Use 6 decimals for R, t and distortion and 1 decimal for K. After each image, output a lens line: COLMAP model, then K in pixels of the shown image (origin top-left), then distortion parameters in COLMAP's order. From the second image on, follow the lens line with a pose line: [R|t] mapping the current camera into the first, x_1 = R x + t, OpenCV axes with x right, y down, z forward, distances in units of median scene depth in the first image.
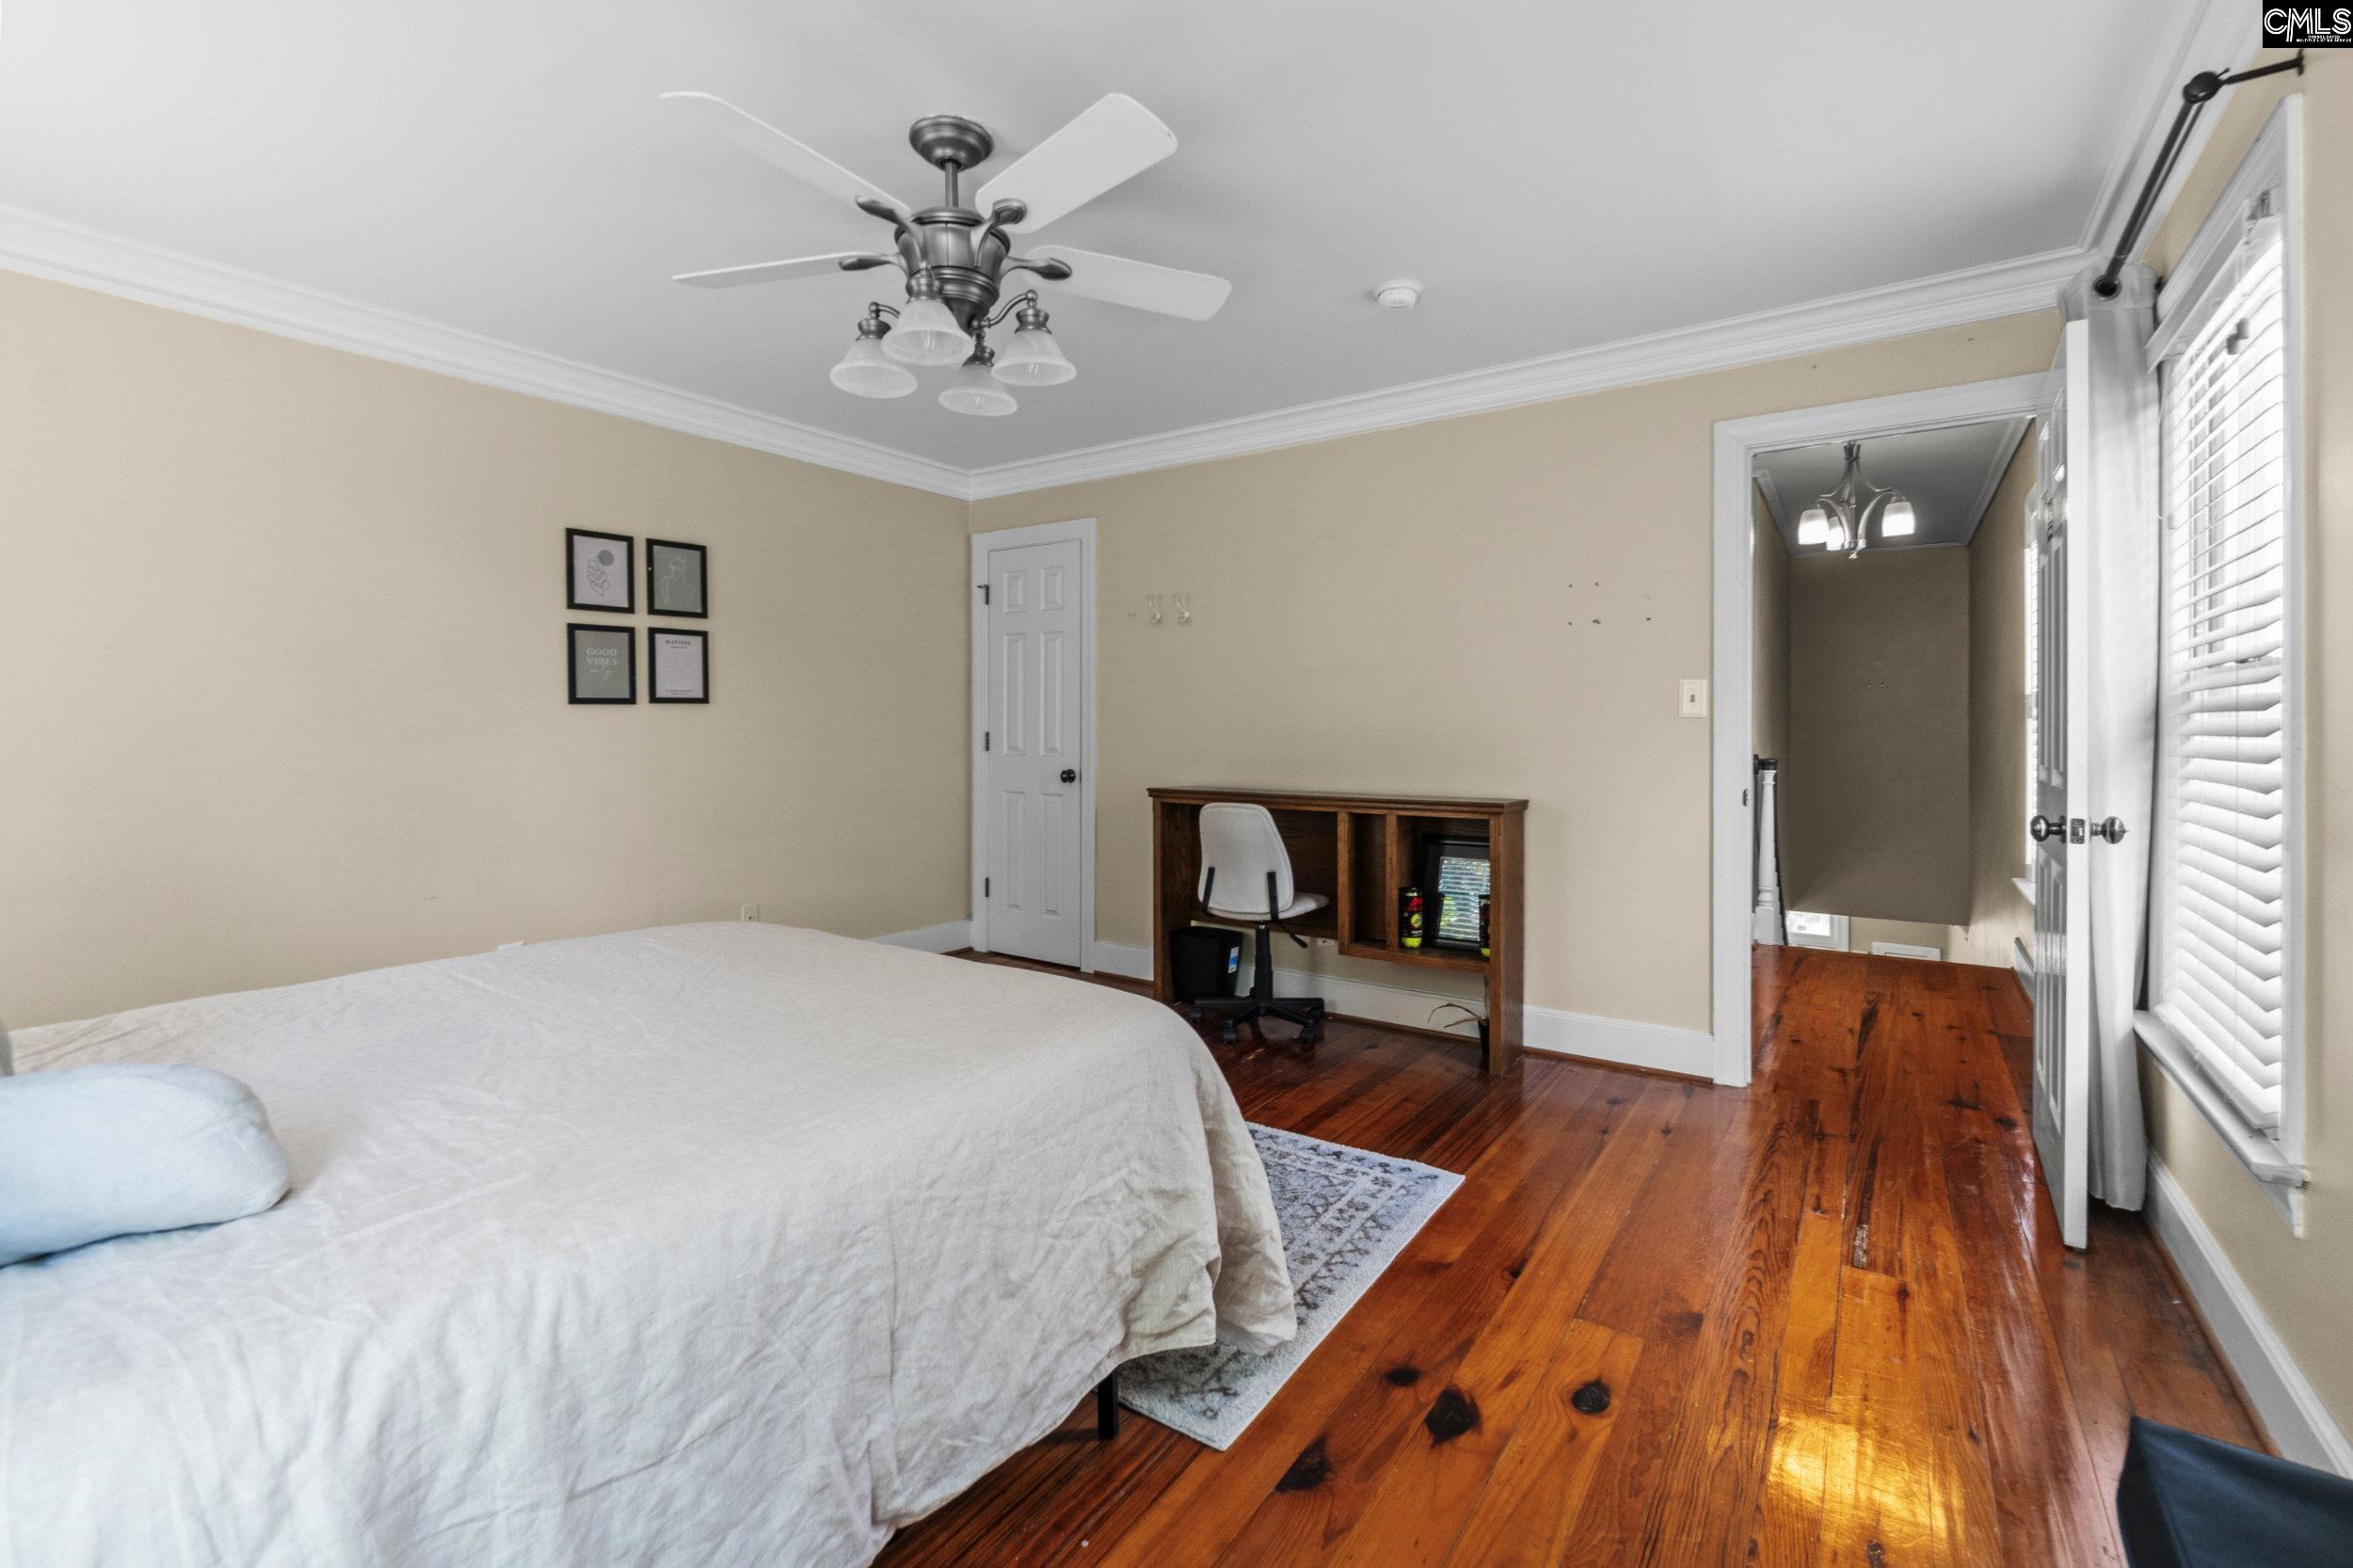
lens RADIAL K [[1013.9, 0, 1155.4], [0, 1013.9, 730.5], [0, 0, 1]] dist [-0.004771, 0.000749]
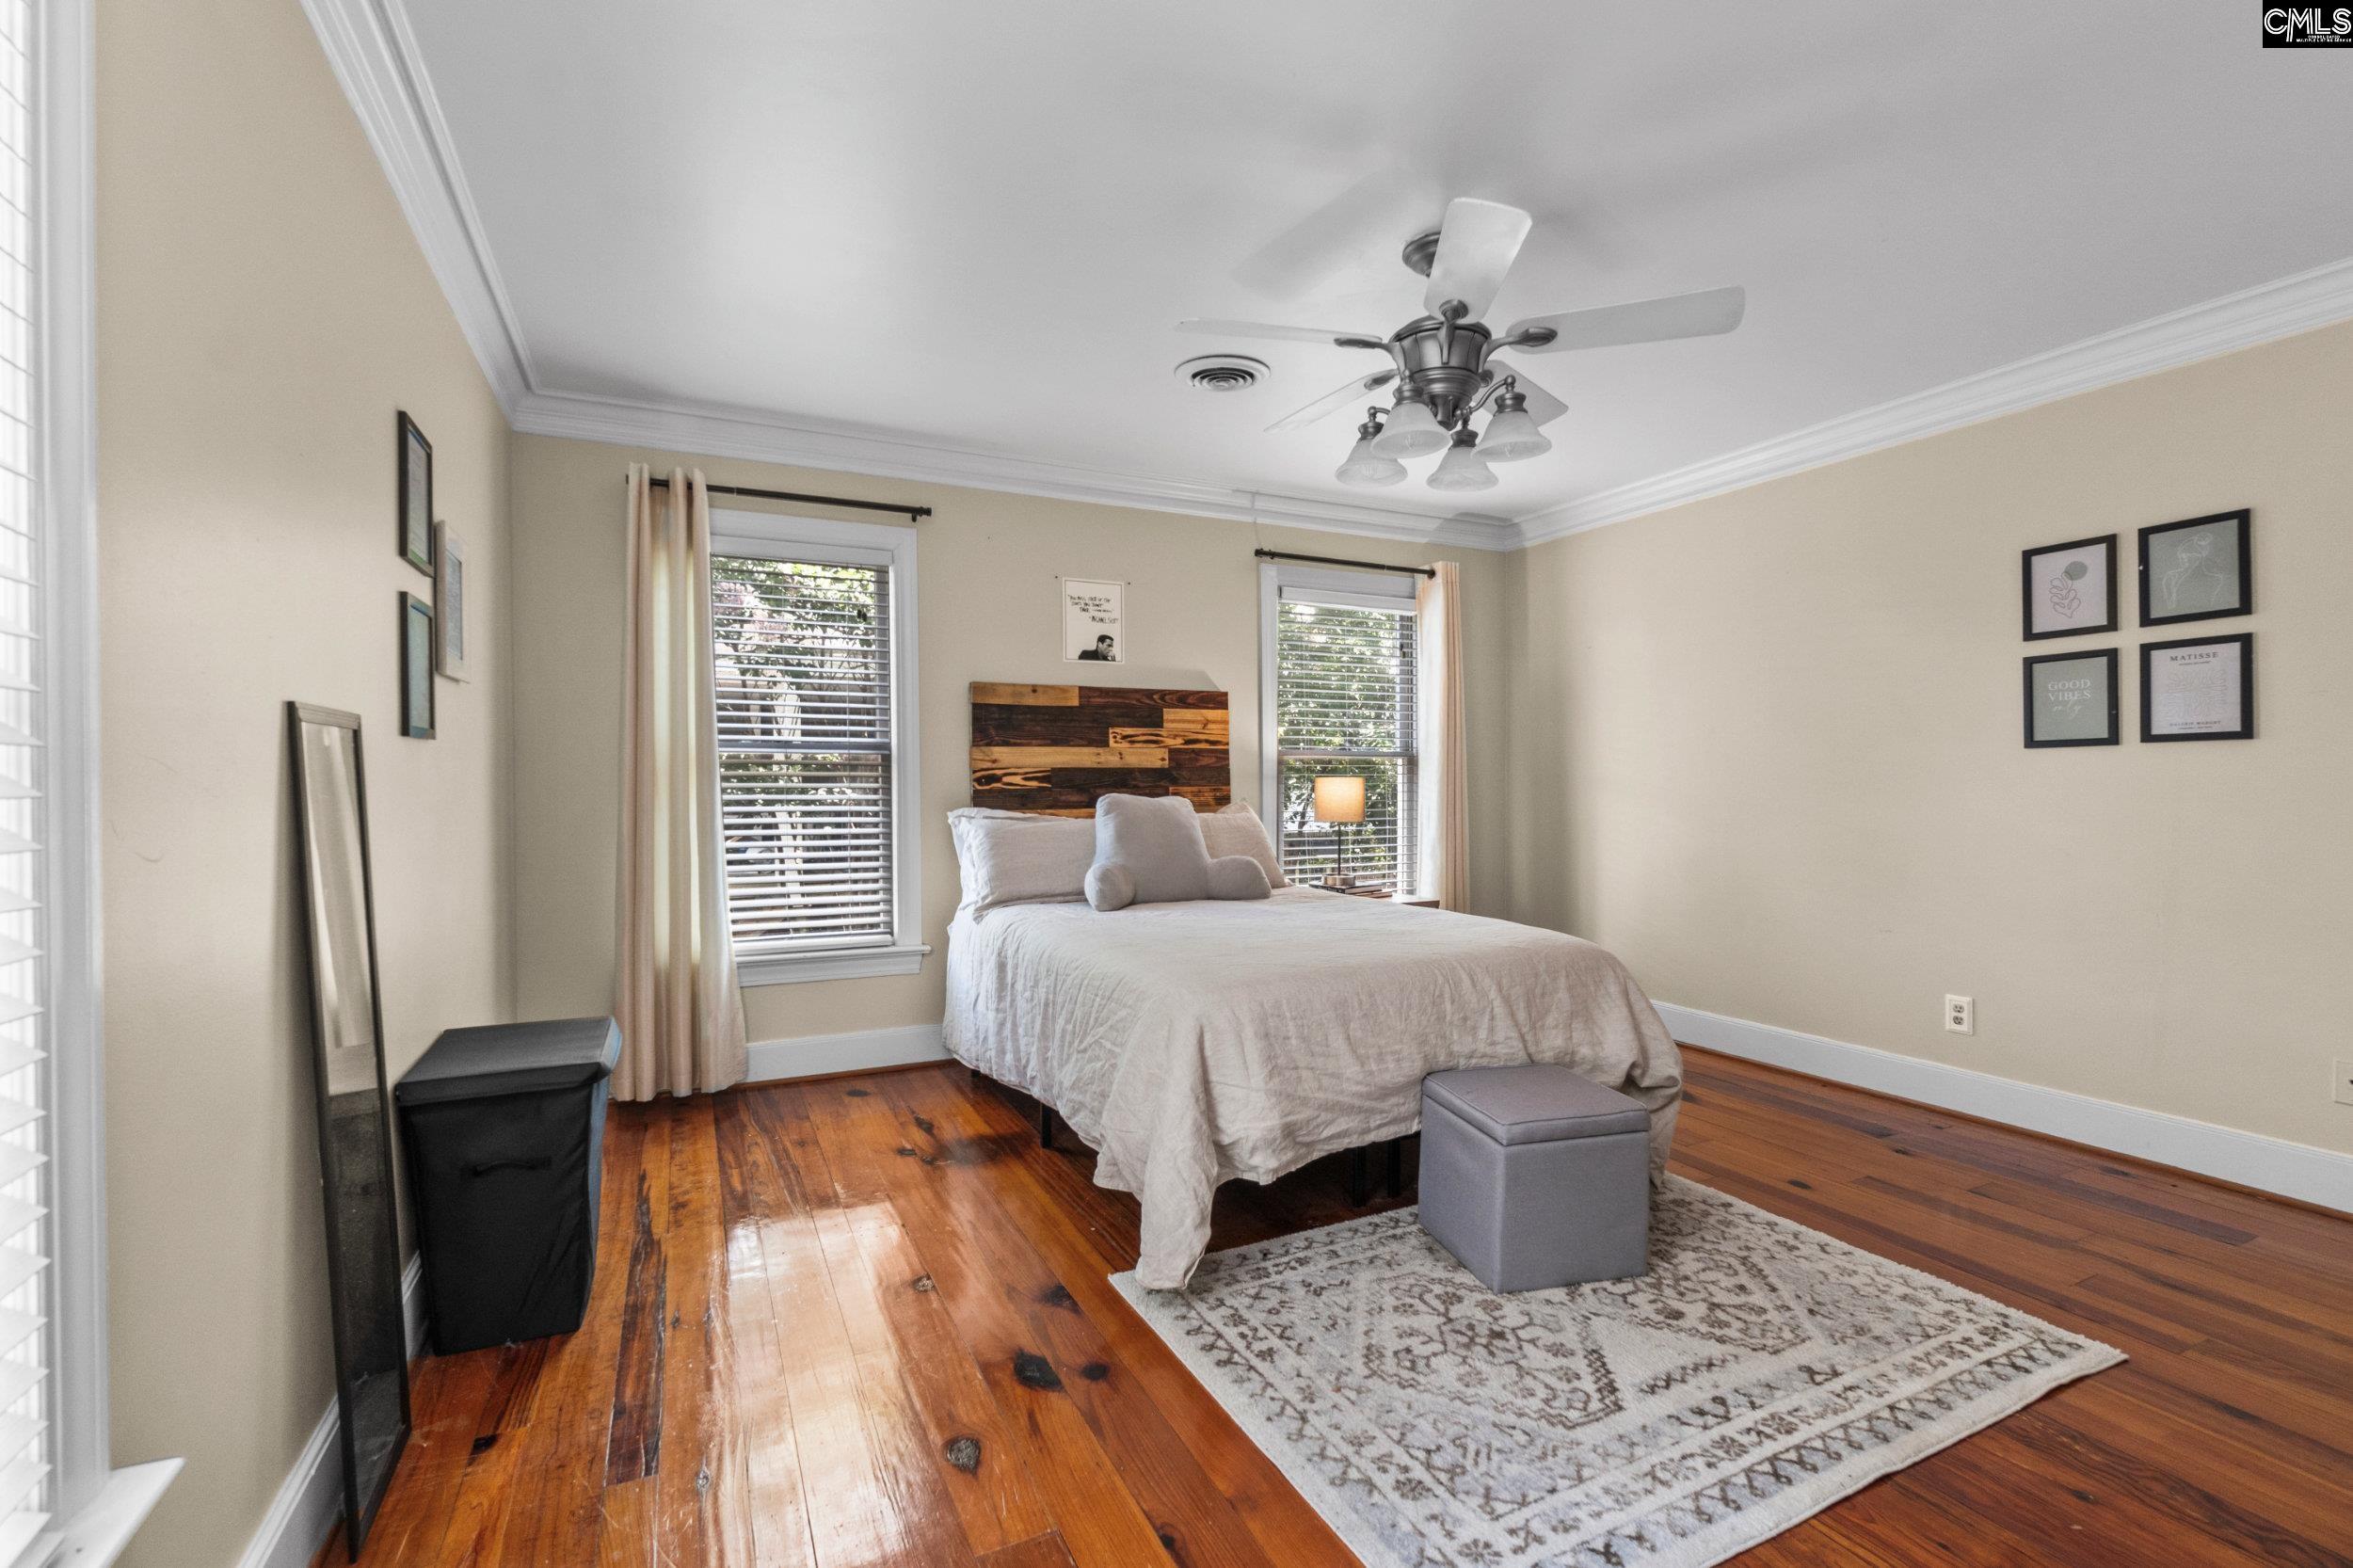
lens RADIAL K [[1013.9, 0, 1180.9], [0, 1013.9, 788.4], [0, 0, 1]] dist [-0.004771, 0.000749]
pose [[-0.469899, 0.009540, -0.882668, 0.541108], [-0.002777, 0.999921, 0.012286, 0.000397], [0.882716, 0.008224, -0.469836, 0.744185]]
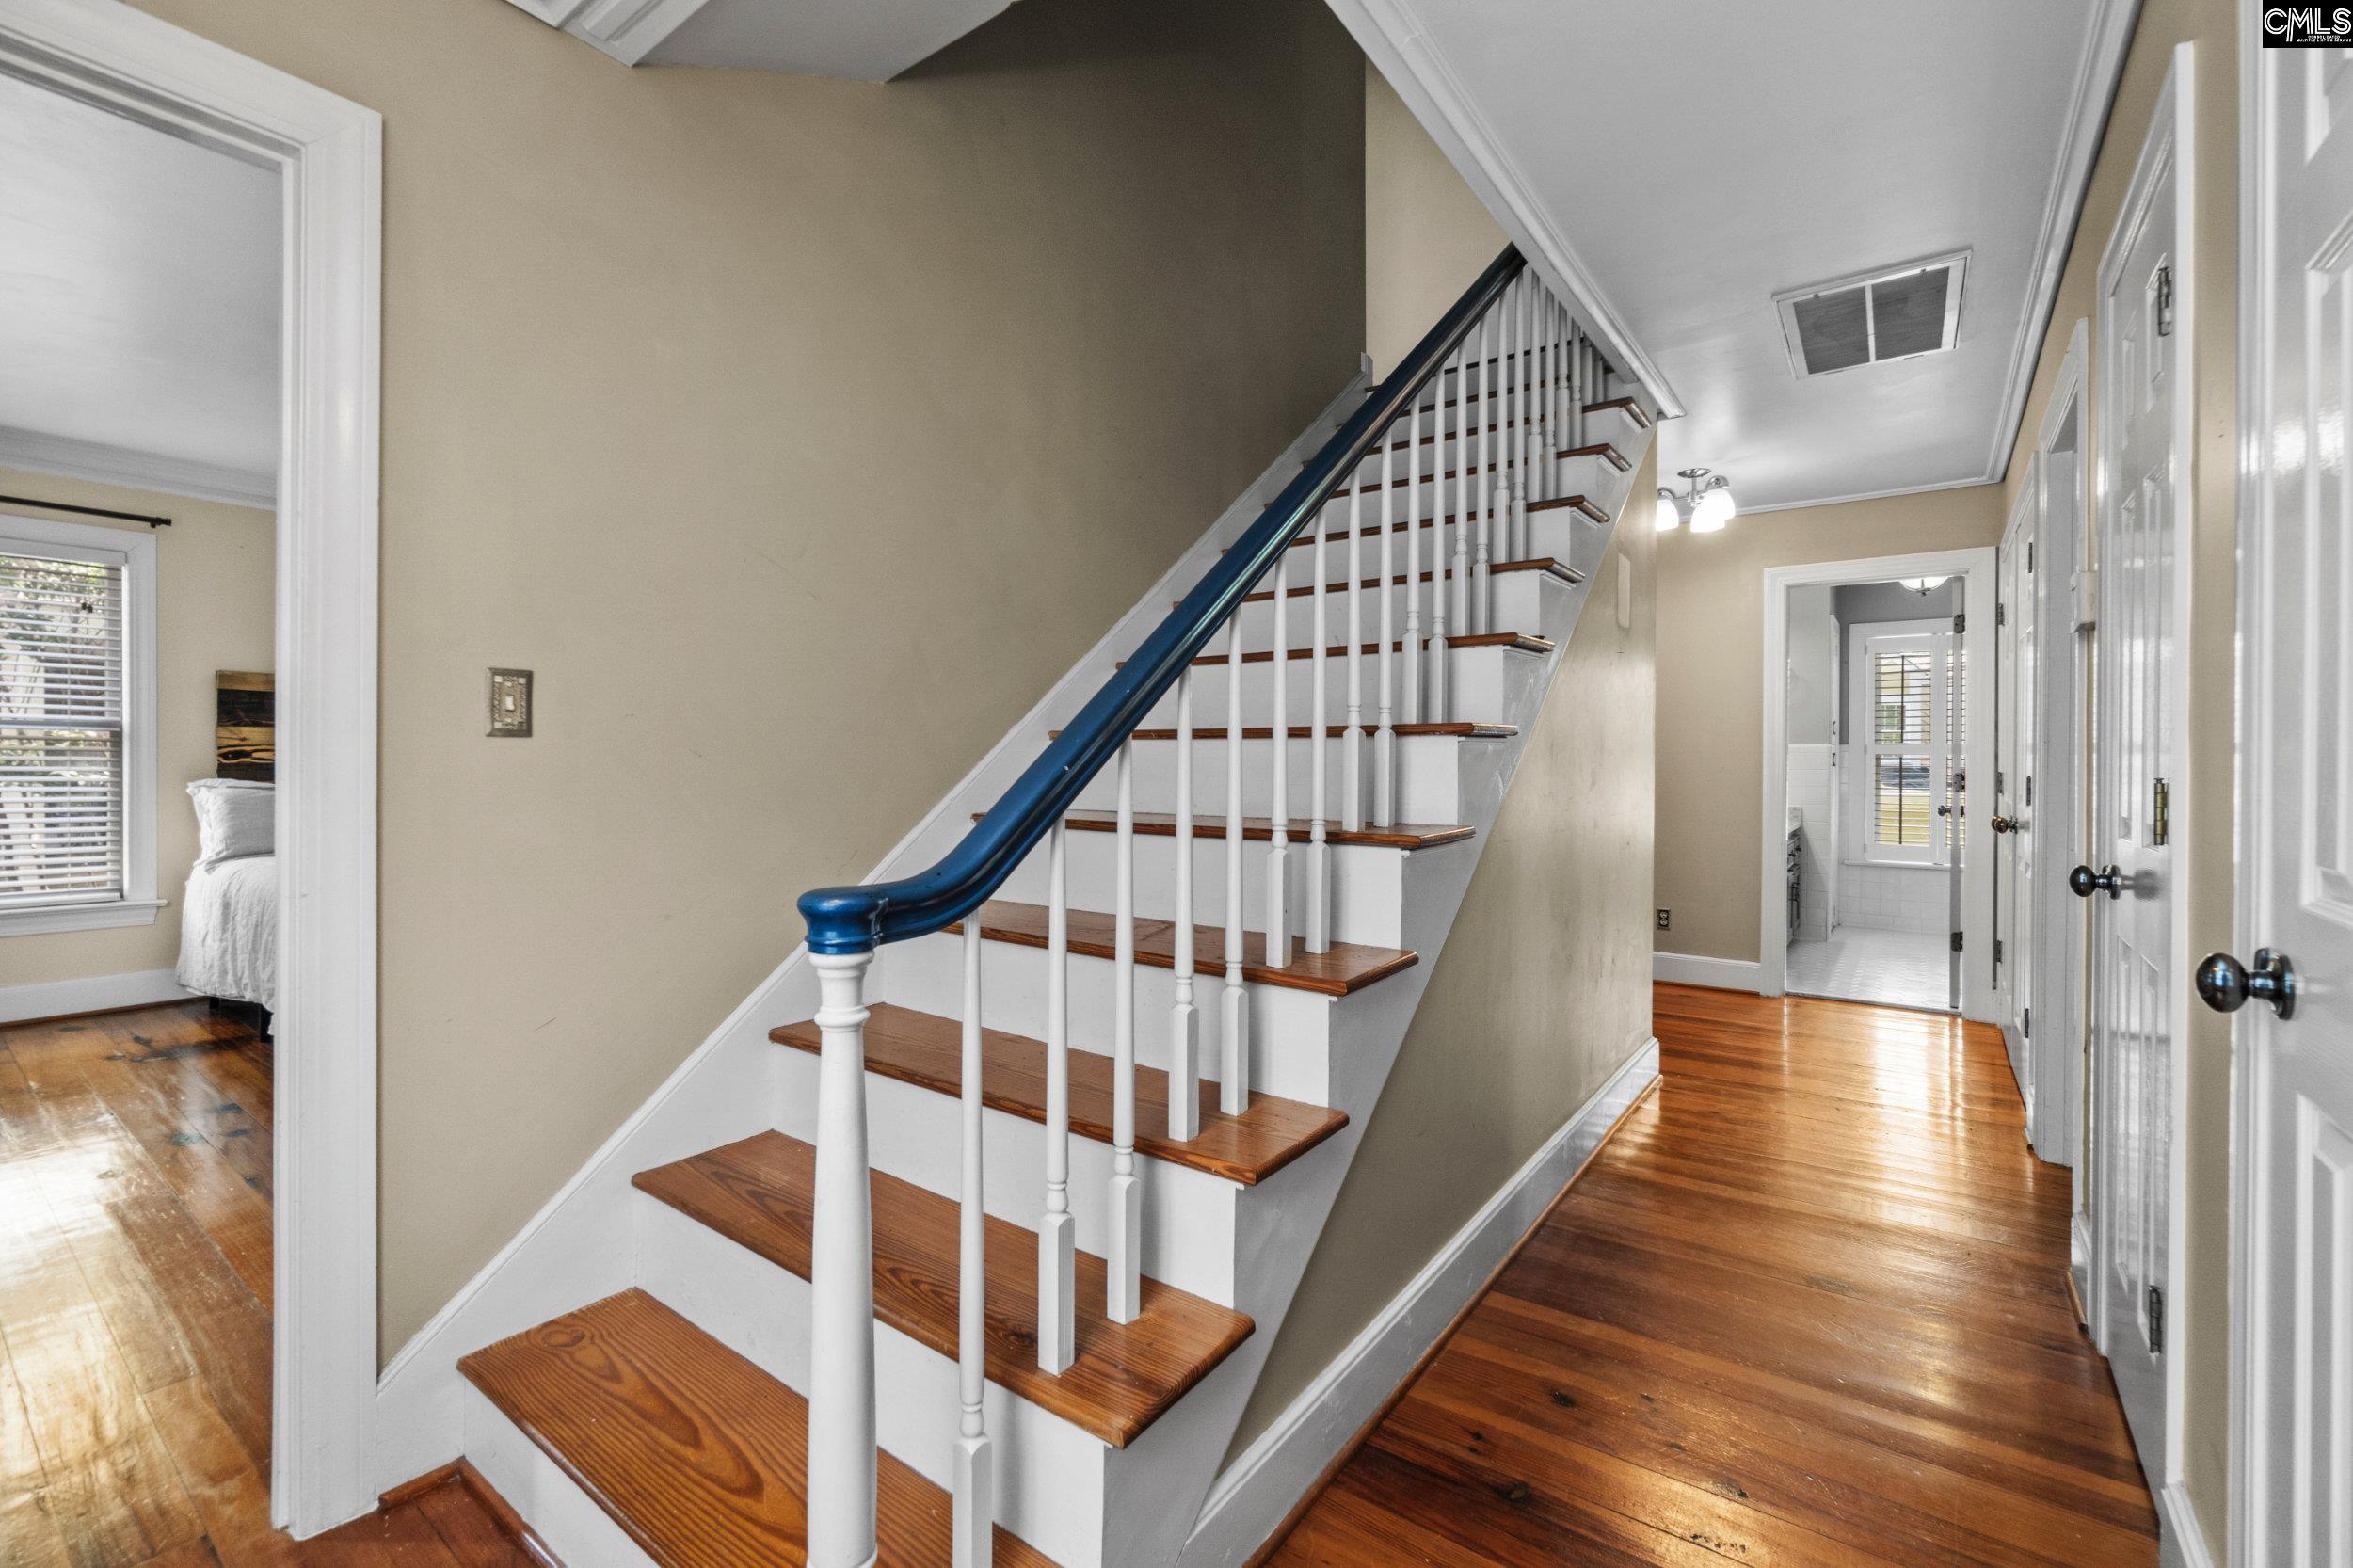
lens RADIAL K [[1013.9, 0, 1166.4], [0, 1013.9, 771.9], [0, 0, 1]] dist [-0.004771, 0.000749]
pose [[-0.042608, -0.007702, -0.999062, 0.760813], [-0.006156, 0.999953, -0.007446, 0.017833], [0.999073, 0.005833, -0.042654, 1.073256]]
